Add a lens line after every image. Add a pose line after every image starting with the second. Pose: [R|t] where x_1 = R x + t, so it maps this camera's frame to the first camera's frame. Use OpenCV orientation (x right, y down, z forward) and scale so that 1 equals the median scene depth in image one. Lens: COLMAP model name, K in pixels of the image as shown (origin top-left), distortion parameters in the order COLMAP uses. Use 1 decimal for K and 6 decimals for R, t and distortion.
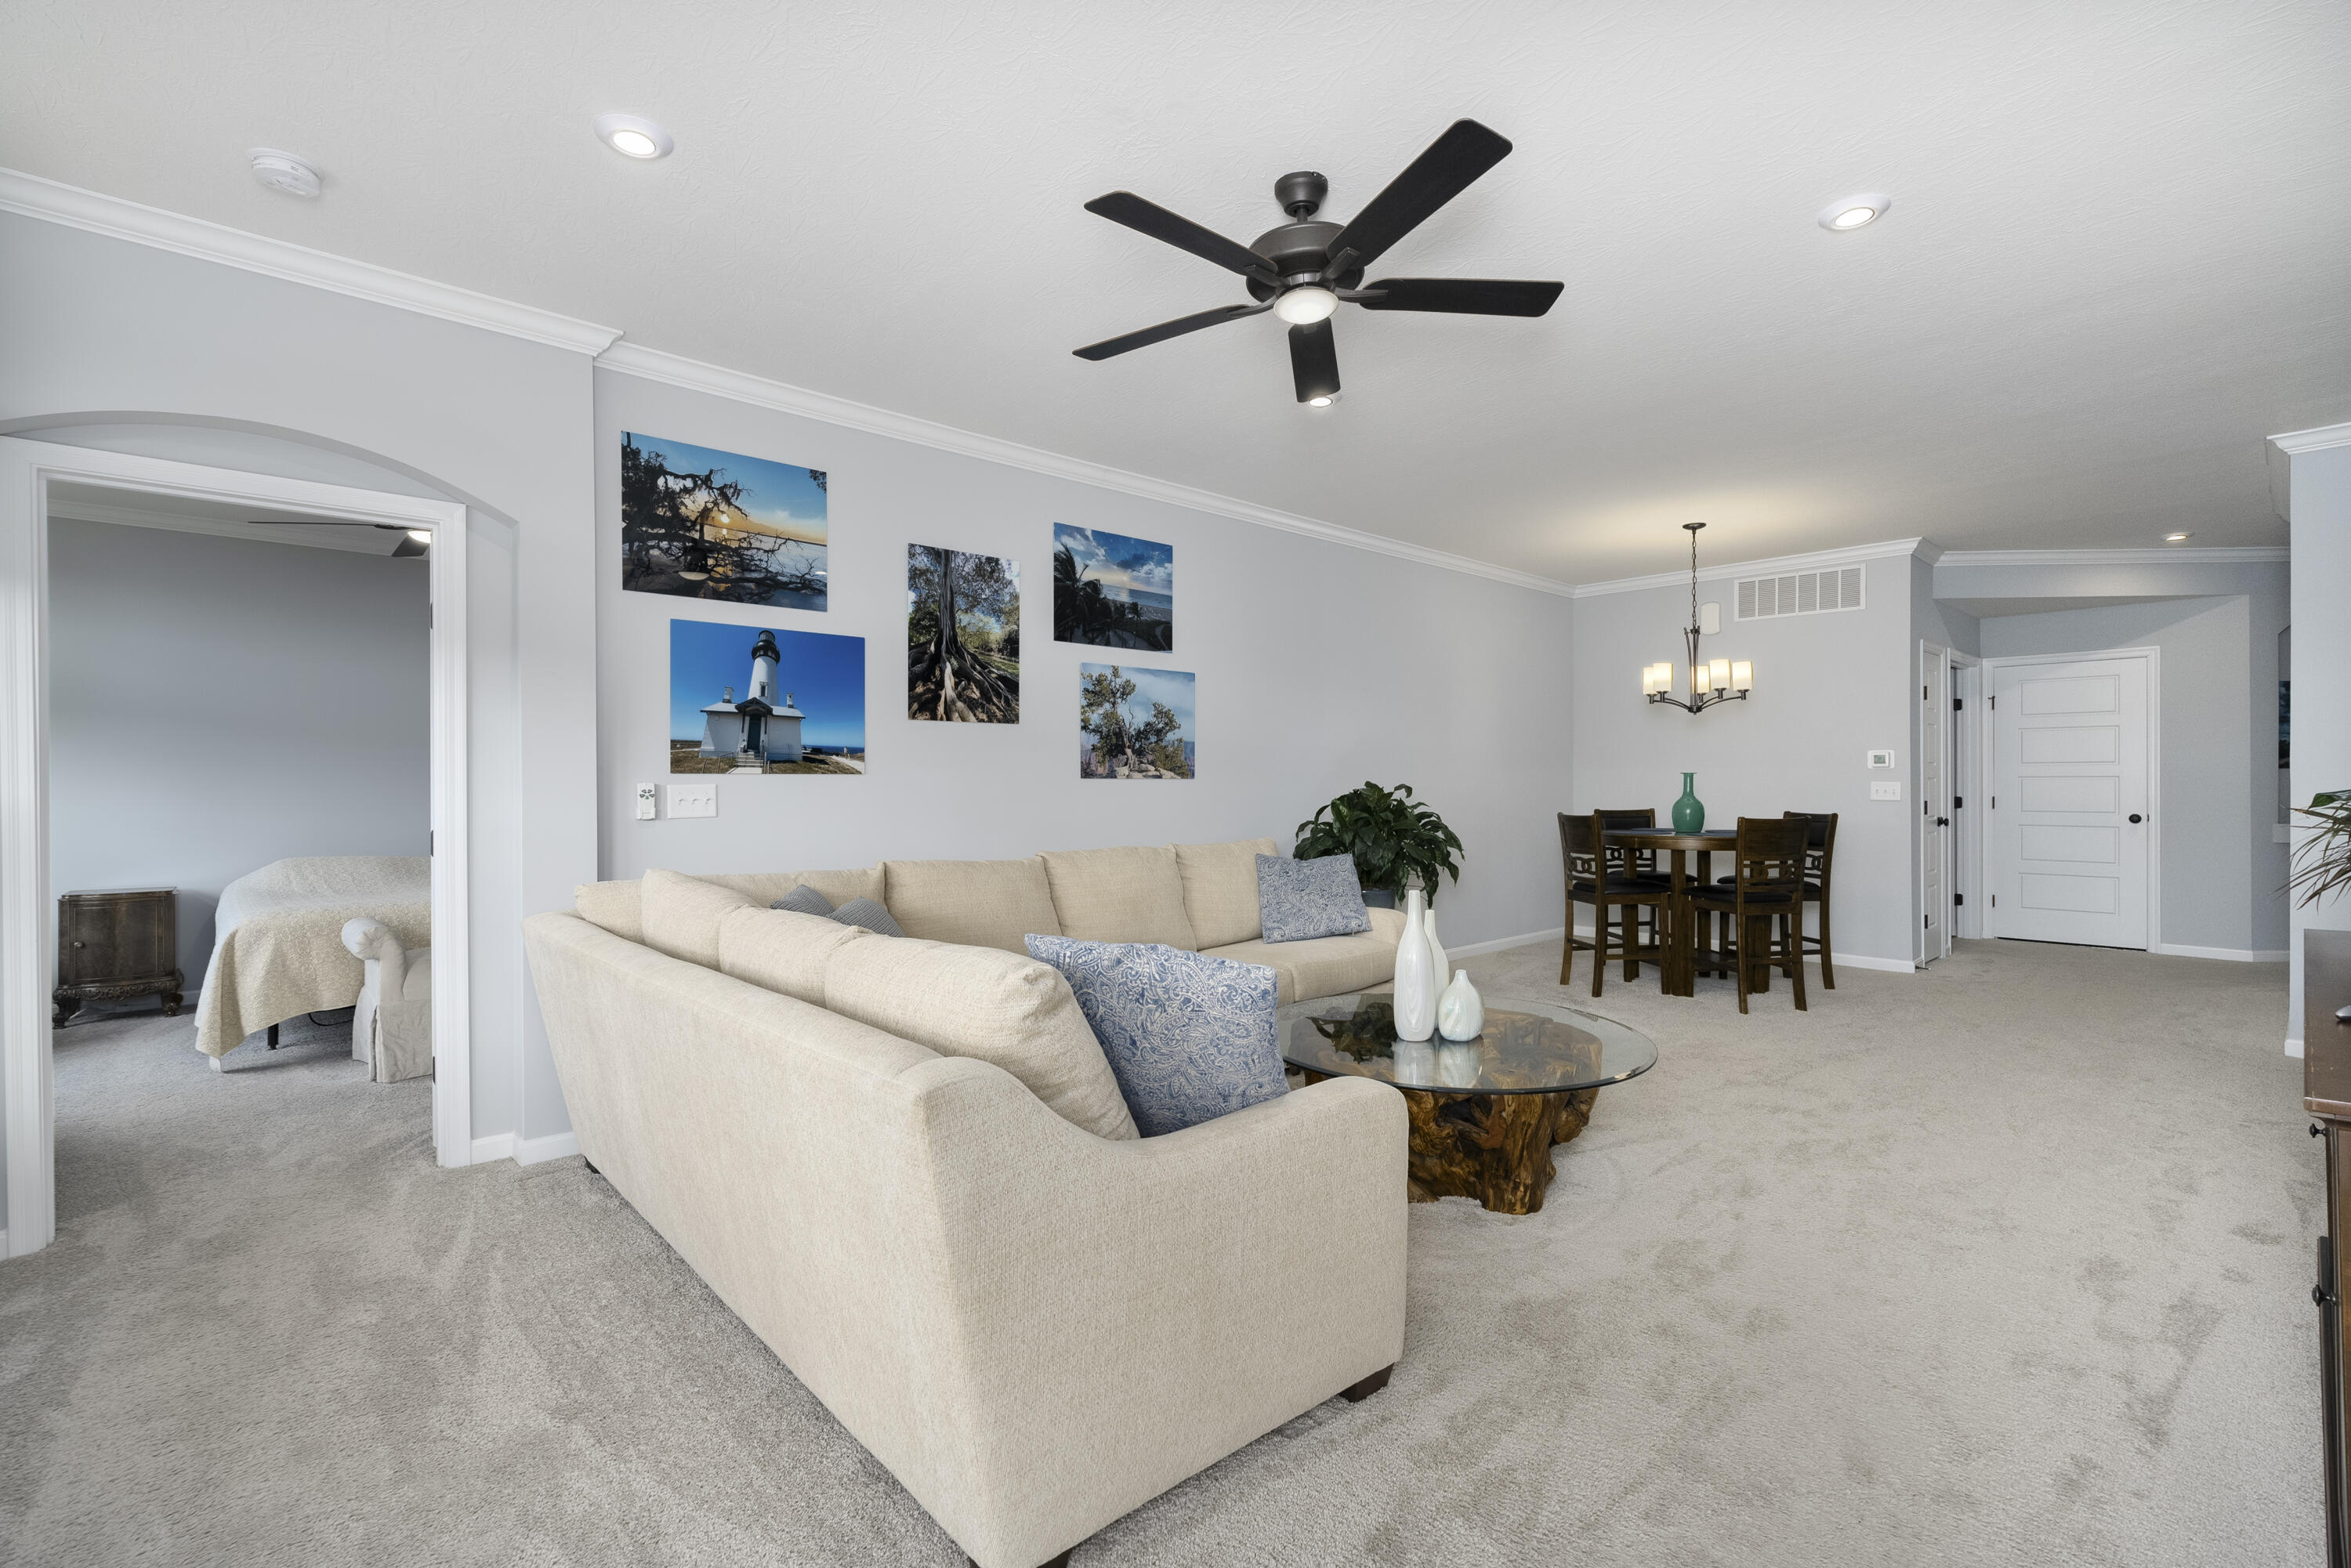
lens RADIAL K [[1043.5, 0, 1168.9], [0, 1043.5, 785.1], [0, 0, 1]] dist [0.005132, -0.001435]
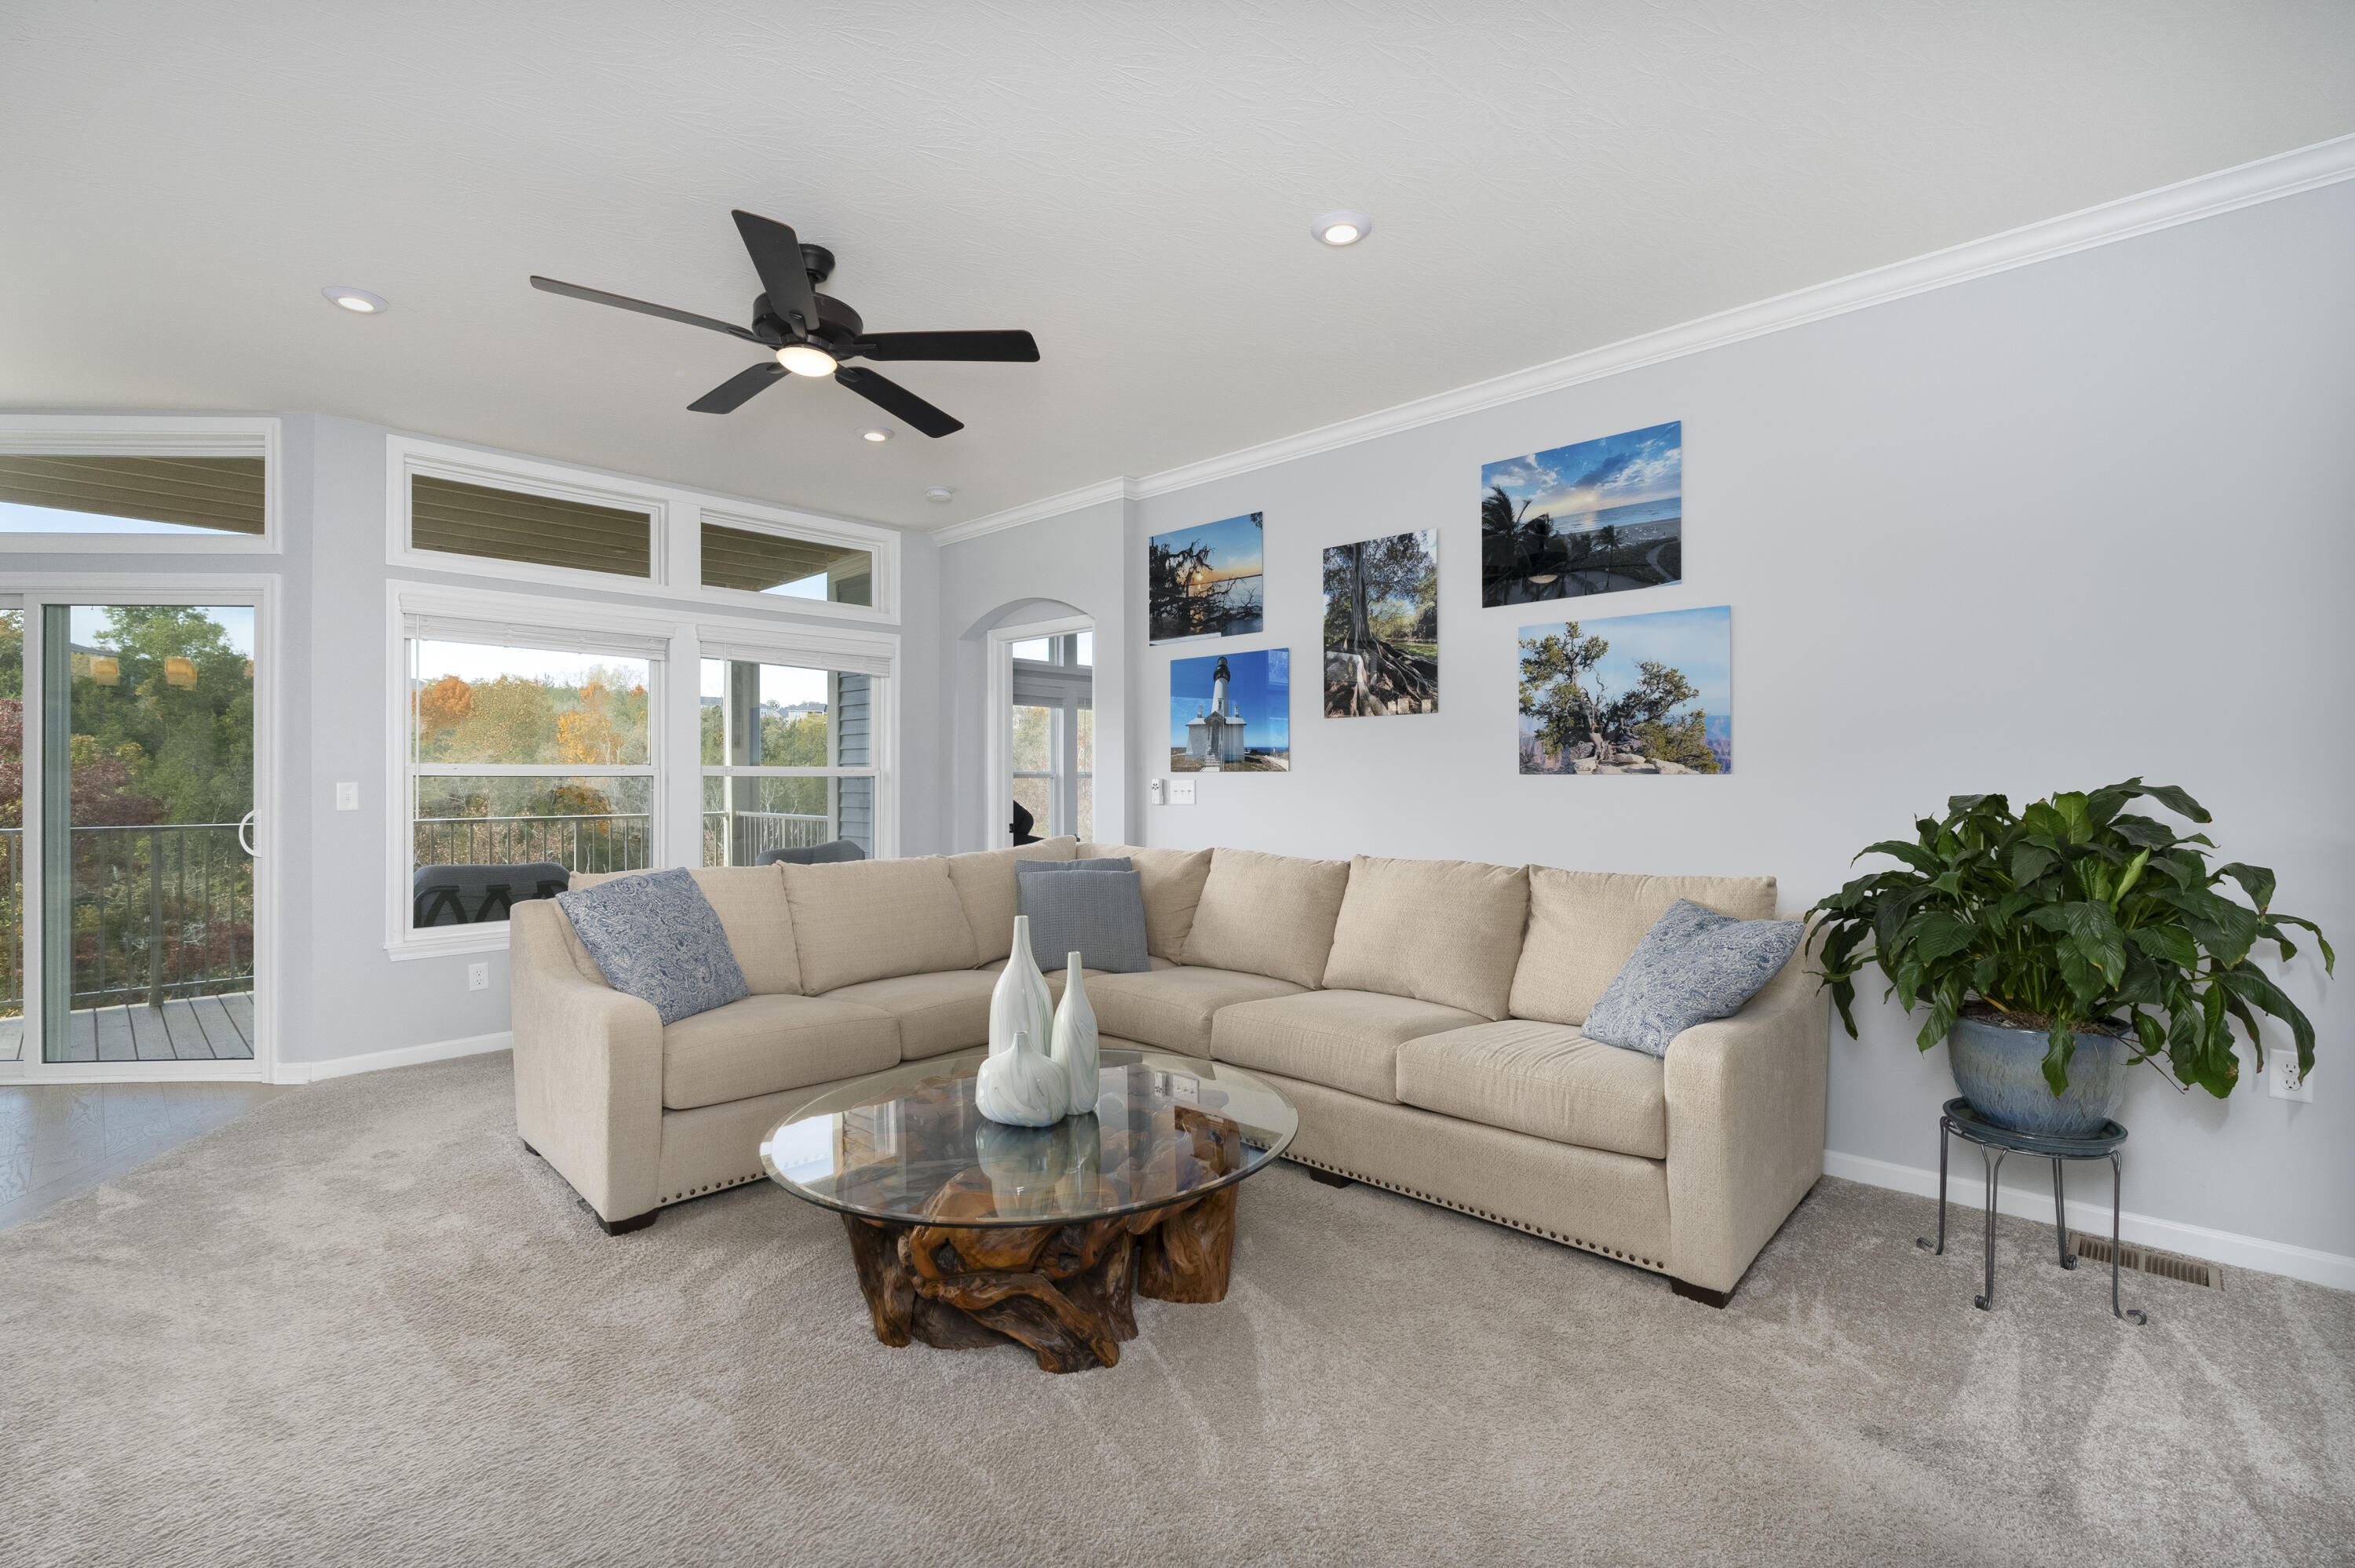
lens RADIAL K [[1045.2, 0, 1188.8], [0, 1045.2, 777.5], [0, 0, 1]] dist [0.005132, -0.001435]
pose [[0.082472, -0.000274, -0.996593, 0.761045], [-0.004788, 0.999988, -0.000671, -0.002574], [0.996582, 0.004827, 0.082469, 0.763701]]
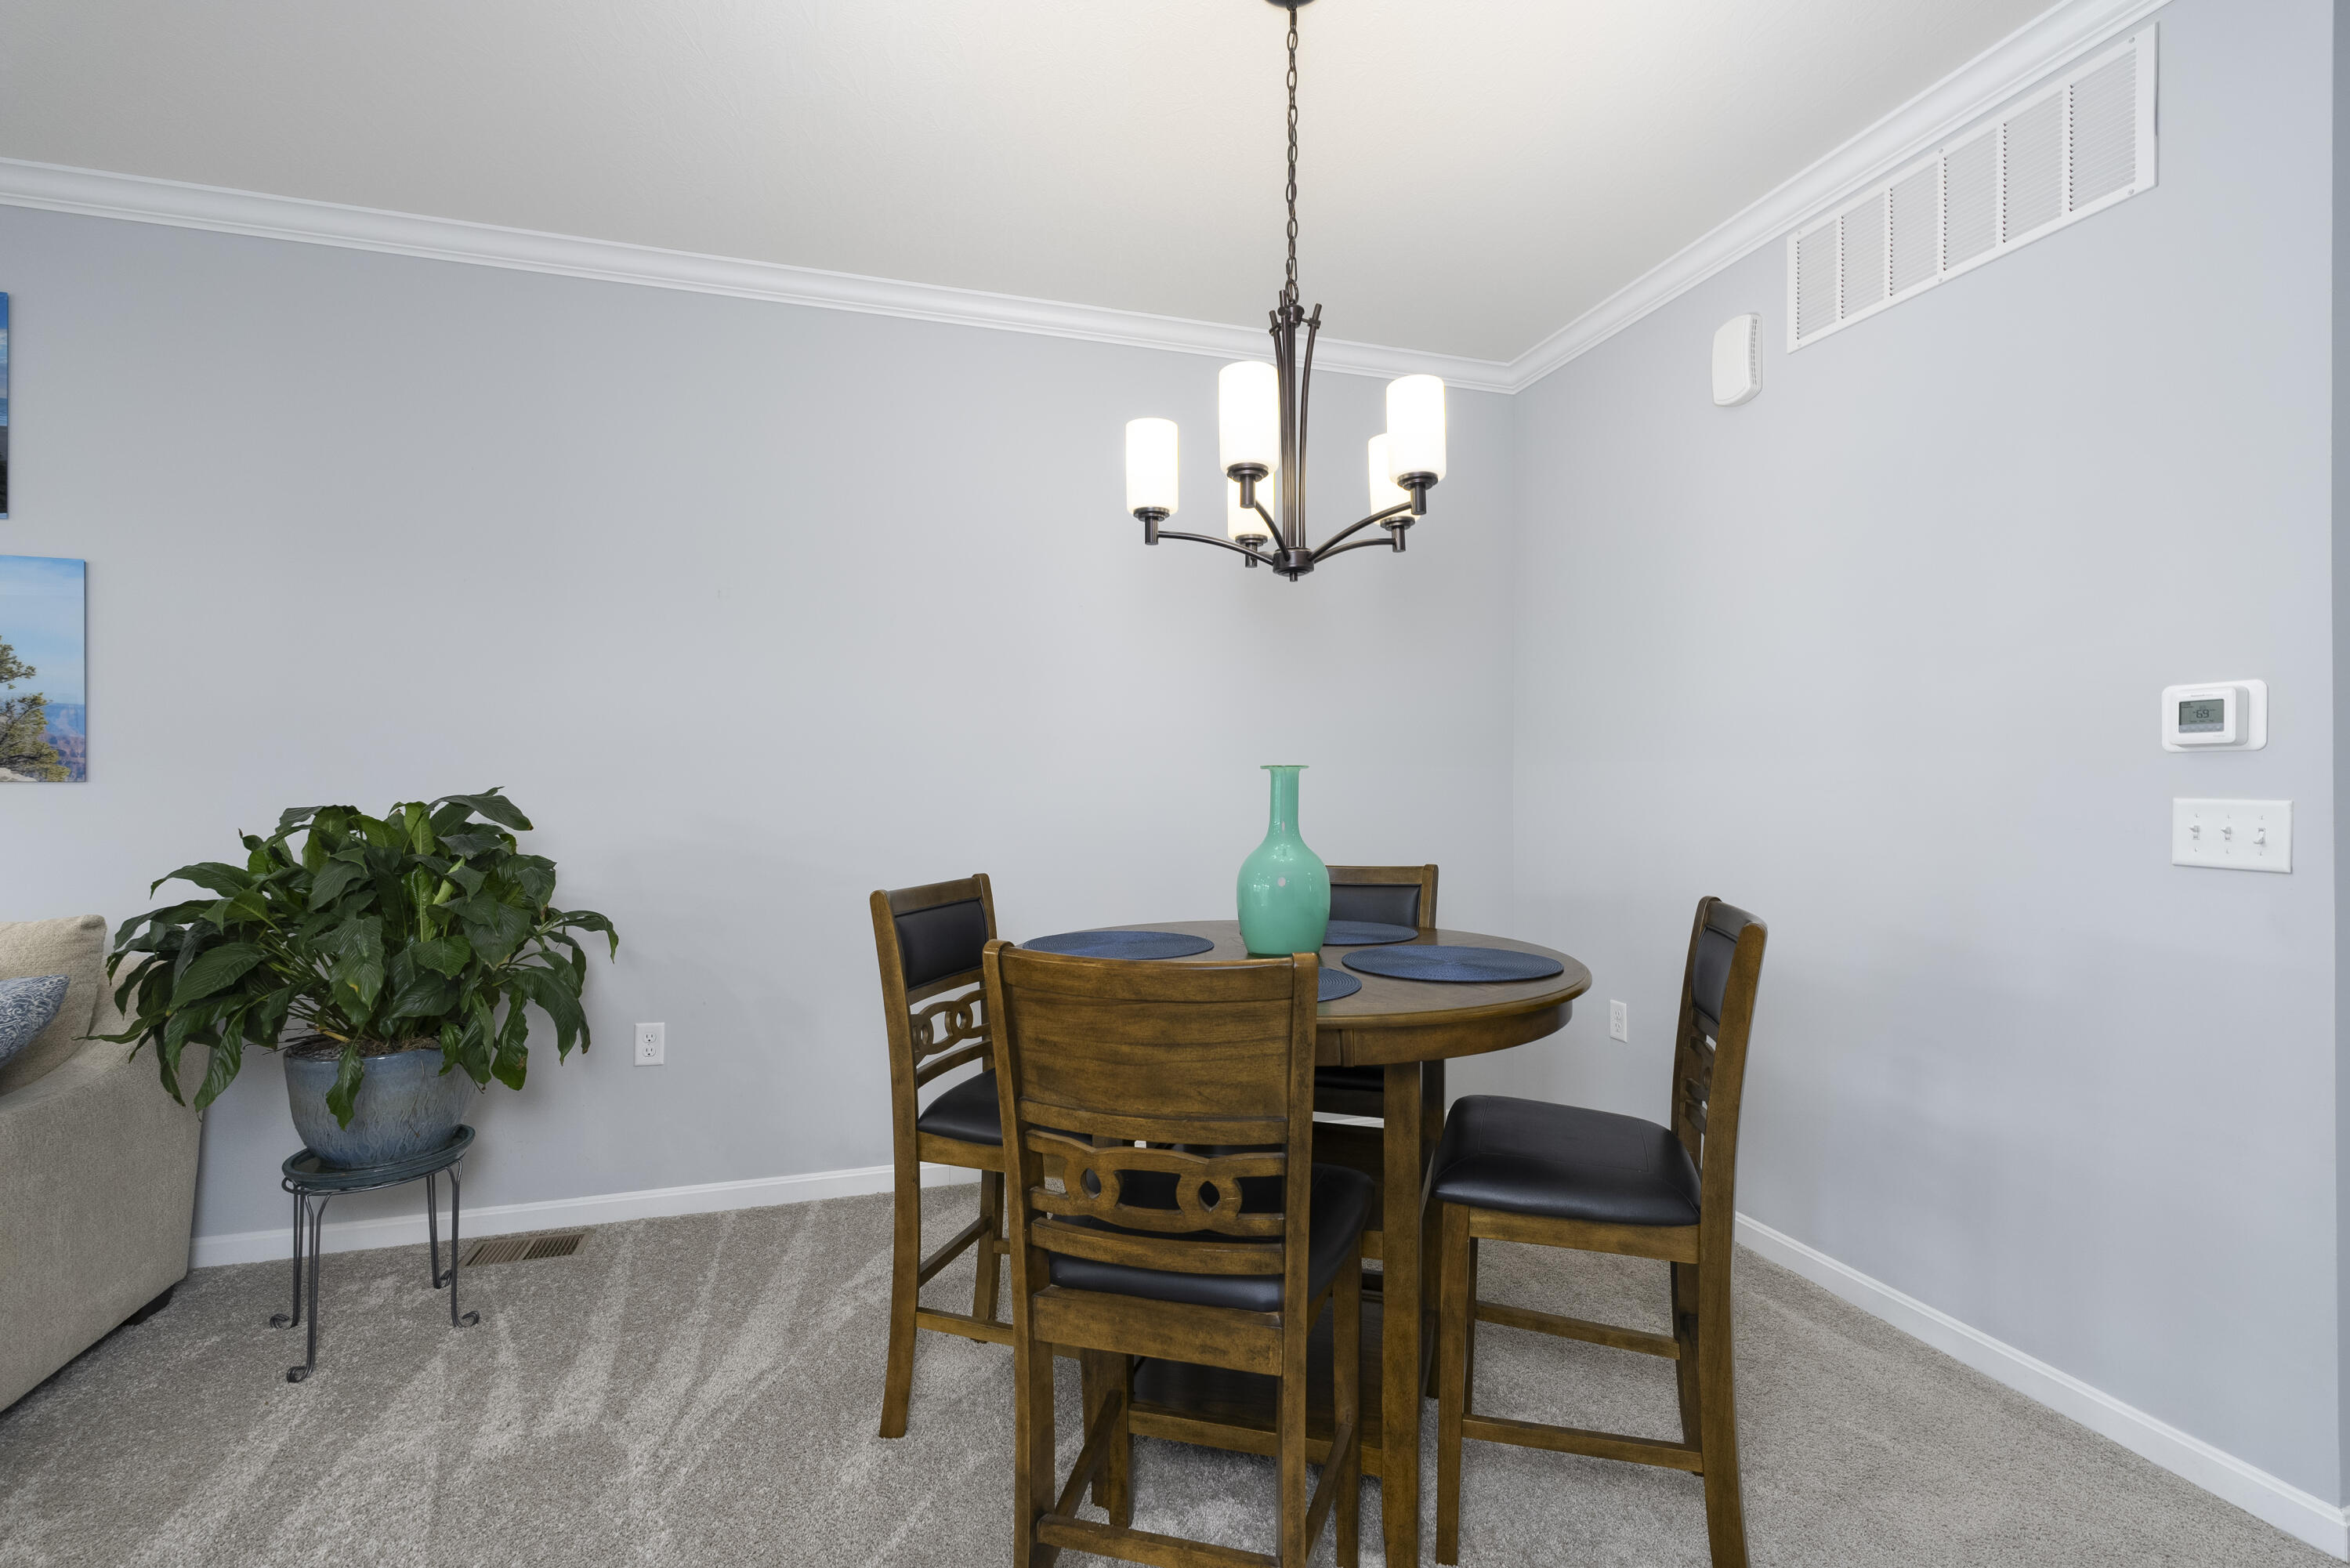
lens RADIAL K [[1043.1, 0, 1197.9], [0, 1043.1, 790.6], [0, 0, 1]] dist [0.005132, -0.001435]
pose [[0.902696, 0.003576, -0.430264, 0.840240], [-0.005761, 0.999976, -0.003774, -0.003895], [0.430240, 0.005885, 0.902695, 0.962108]]
